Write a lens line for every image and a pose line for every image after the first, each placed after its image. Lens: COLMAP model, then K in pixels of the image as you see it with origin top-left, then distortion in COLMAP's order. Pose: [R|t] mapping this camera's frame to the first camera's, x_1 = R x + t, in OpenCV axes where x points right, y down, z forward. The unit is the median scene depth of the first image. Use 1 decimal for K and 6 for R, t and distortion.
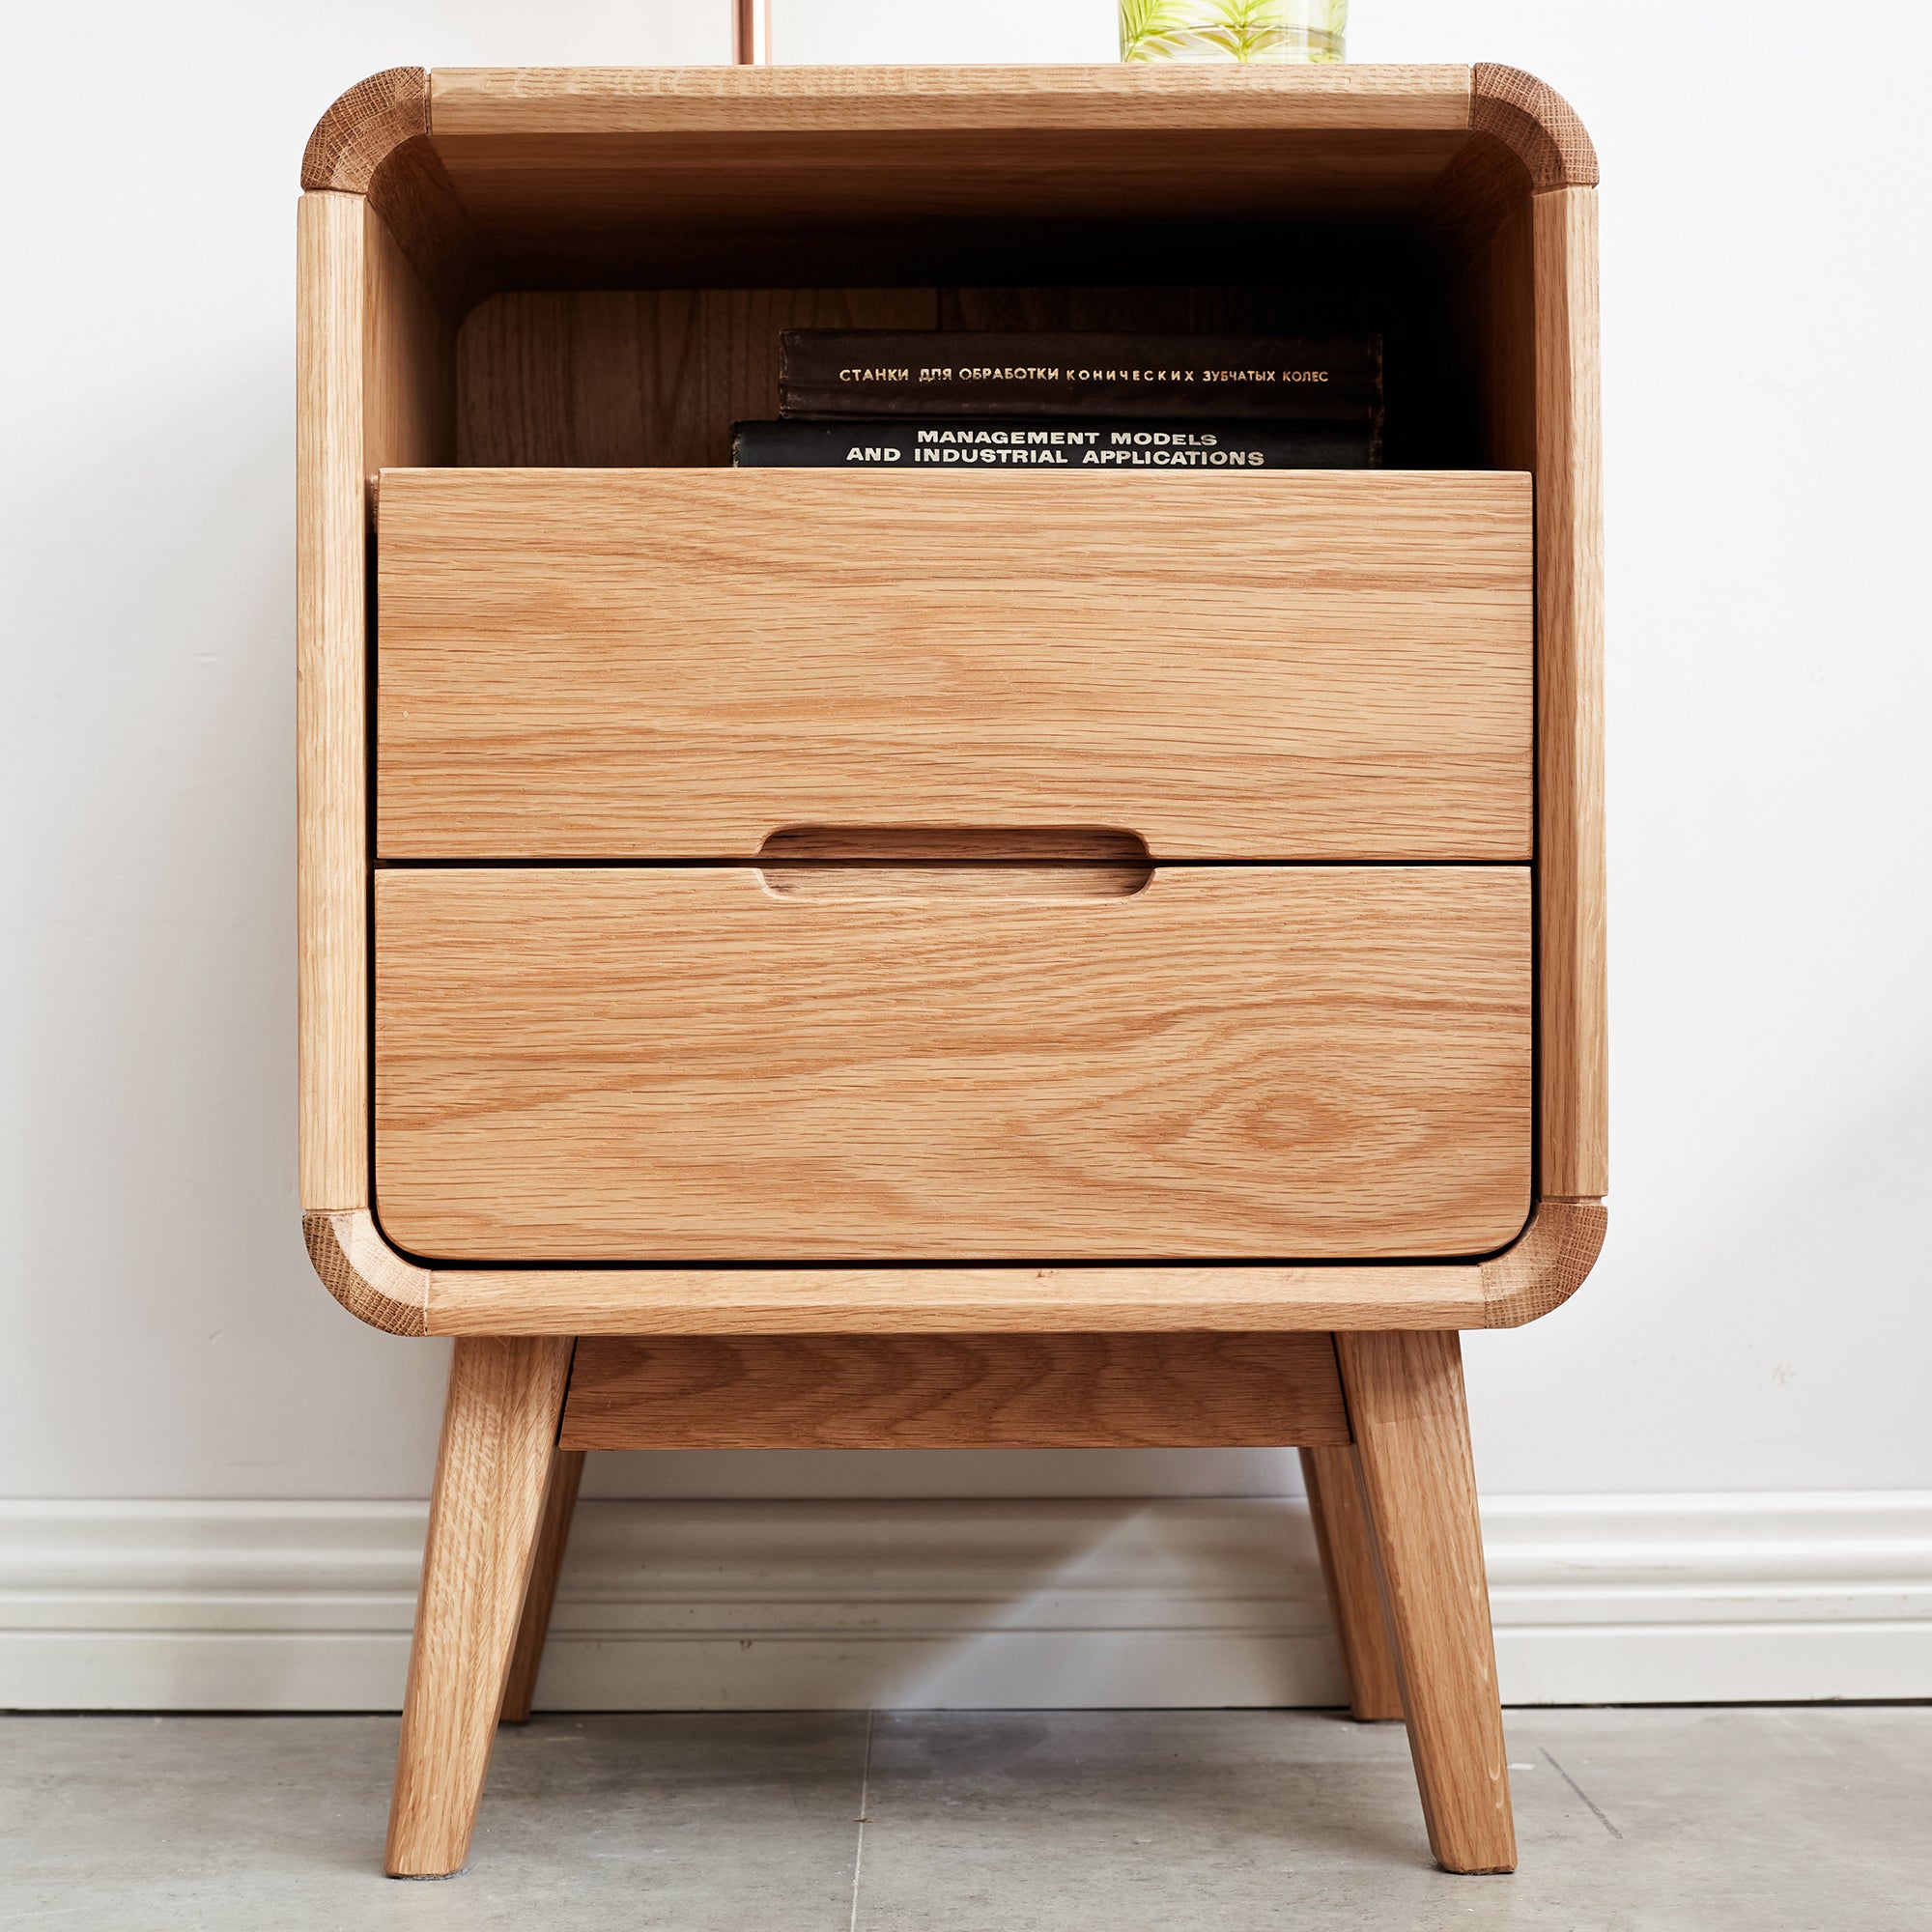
lens RADIAL K [[5851.2, 0, 964.0], [0, 5851.2, 965.0], [0, 0, 1]] dist [-0.204273, 0.000000]
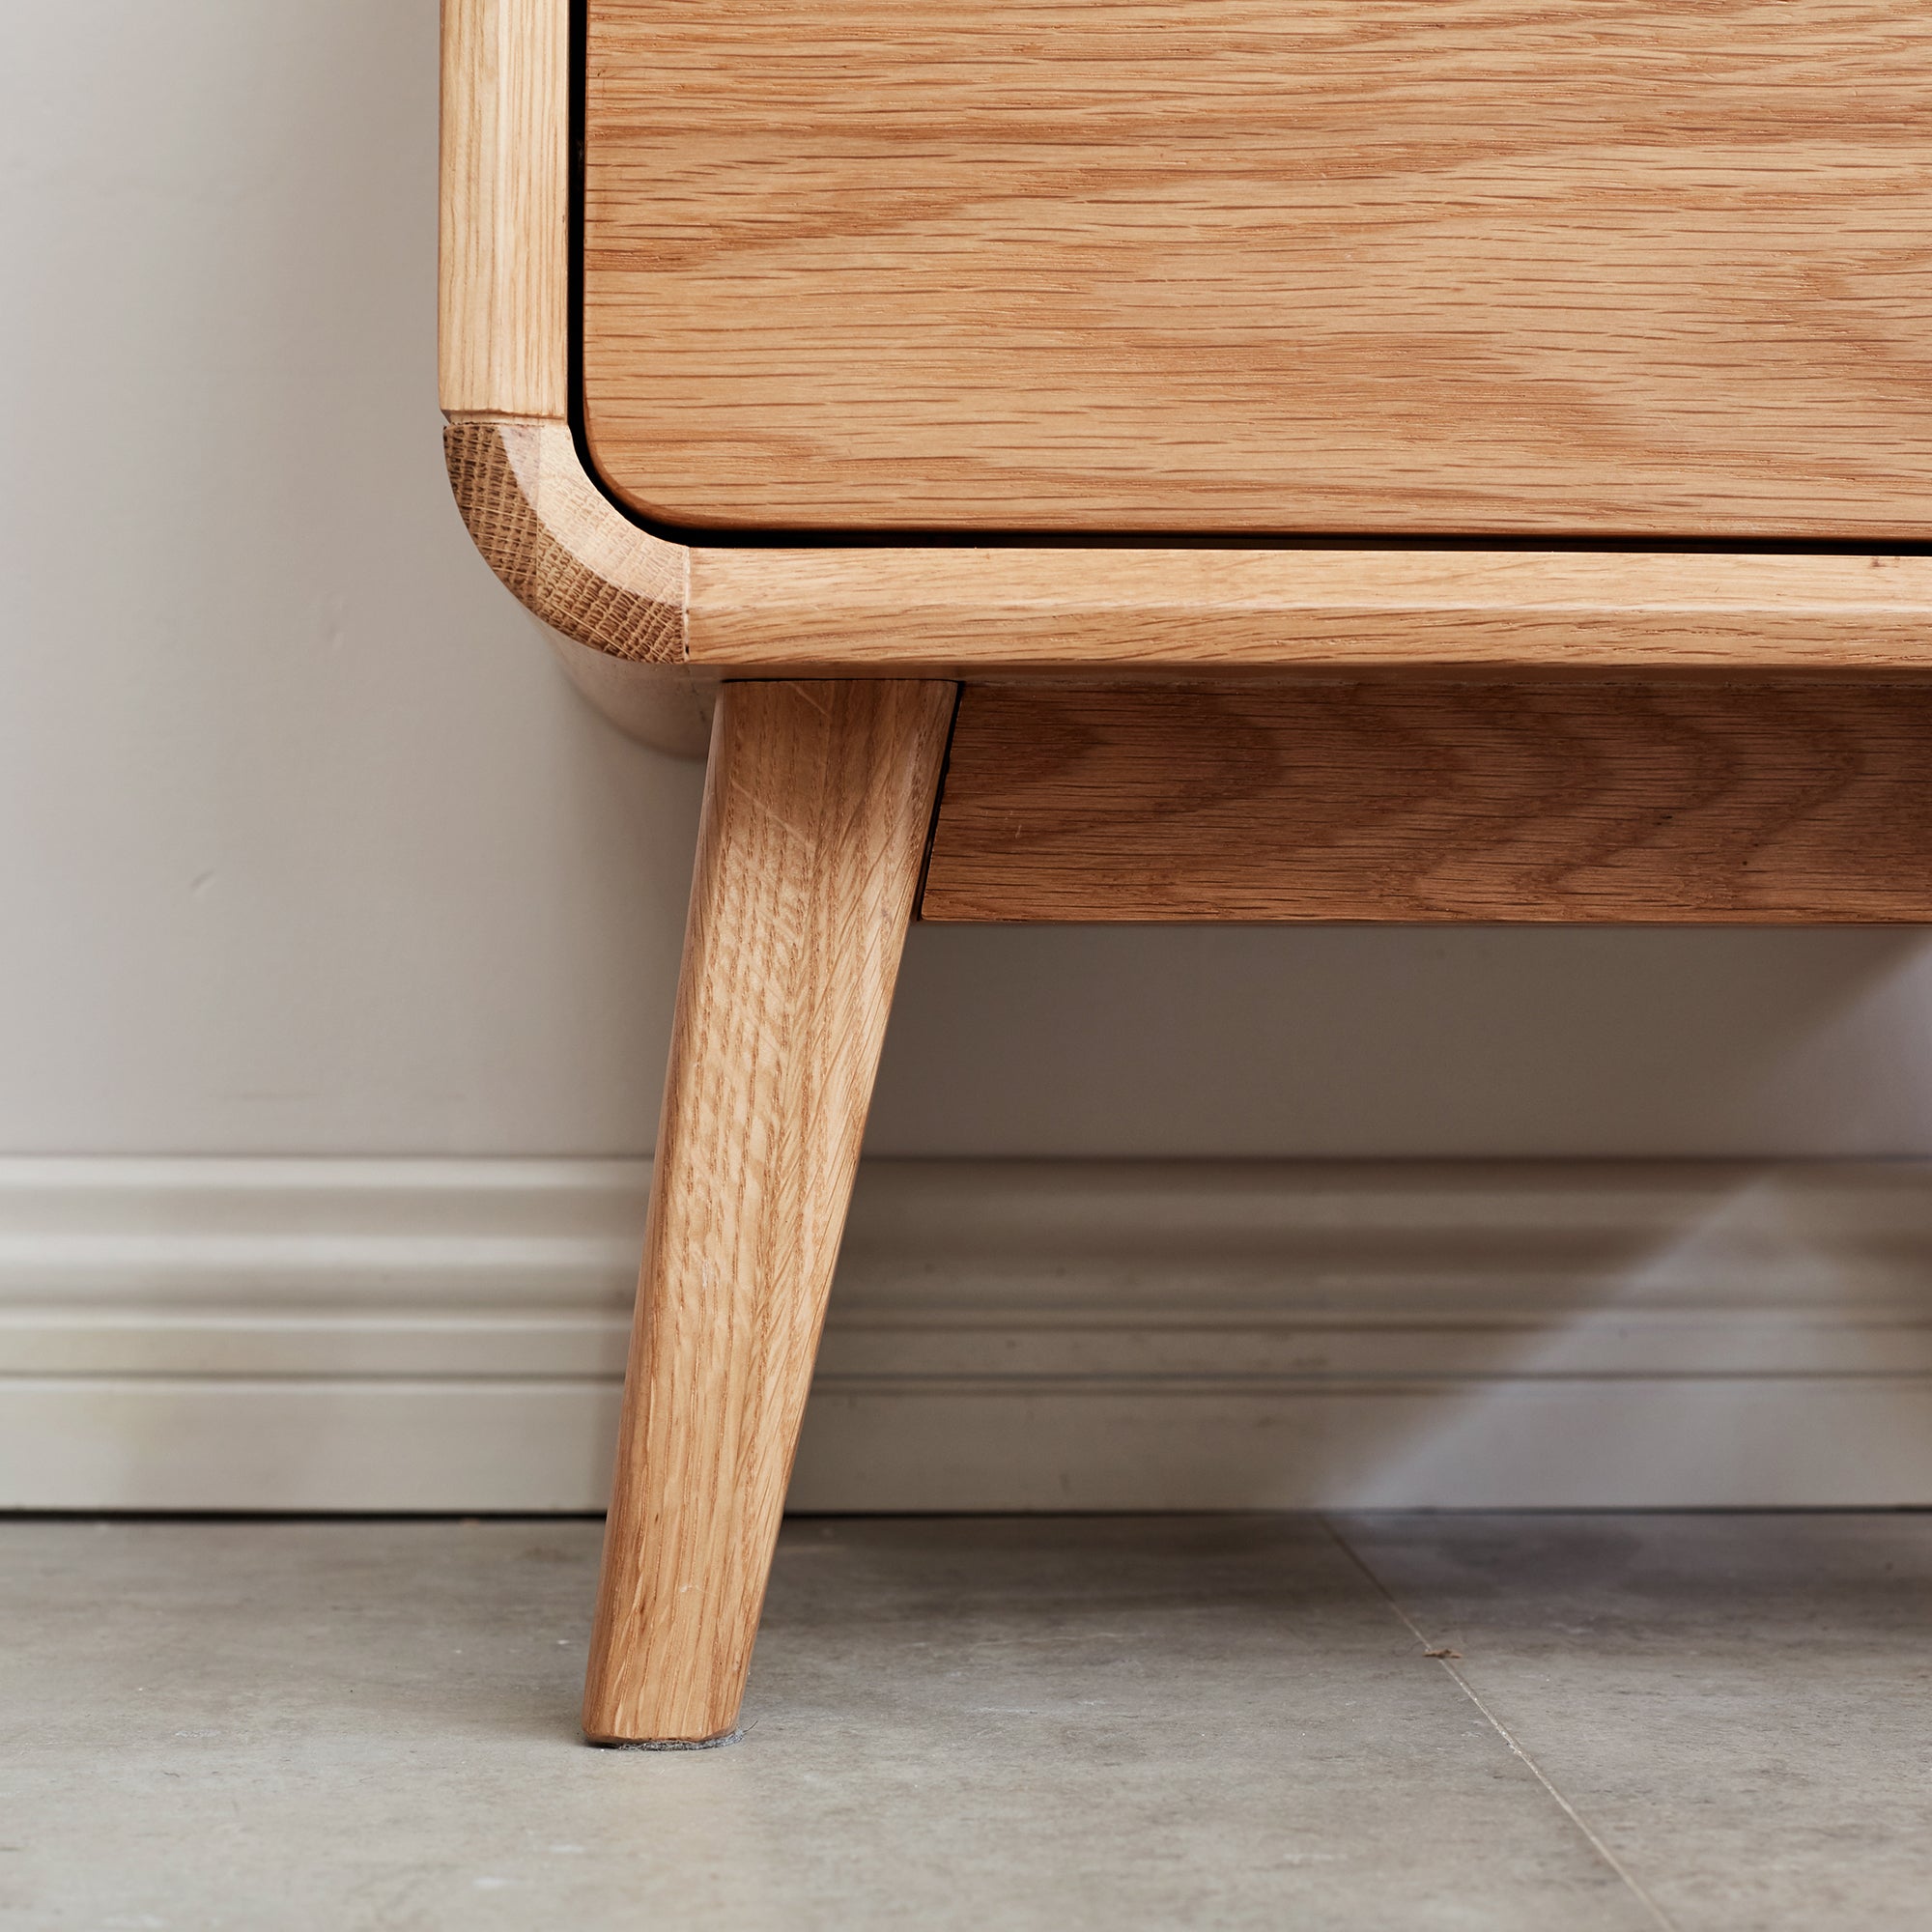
lens RADIAL K [[5851.2, 0, 969.2], [0, 5851.2, 967.9], [0, 0, 1]] dist [-0.204273, 0.000000]
pose [[0.999624, 0.005400, 0.026872, -0.079978], [-0.005175, 0.999951, -0.008443, 0.092759], [-0.026916, 0.008301, 0.999603, 0.486159]]
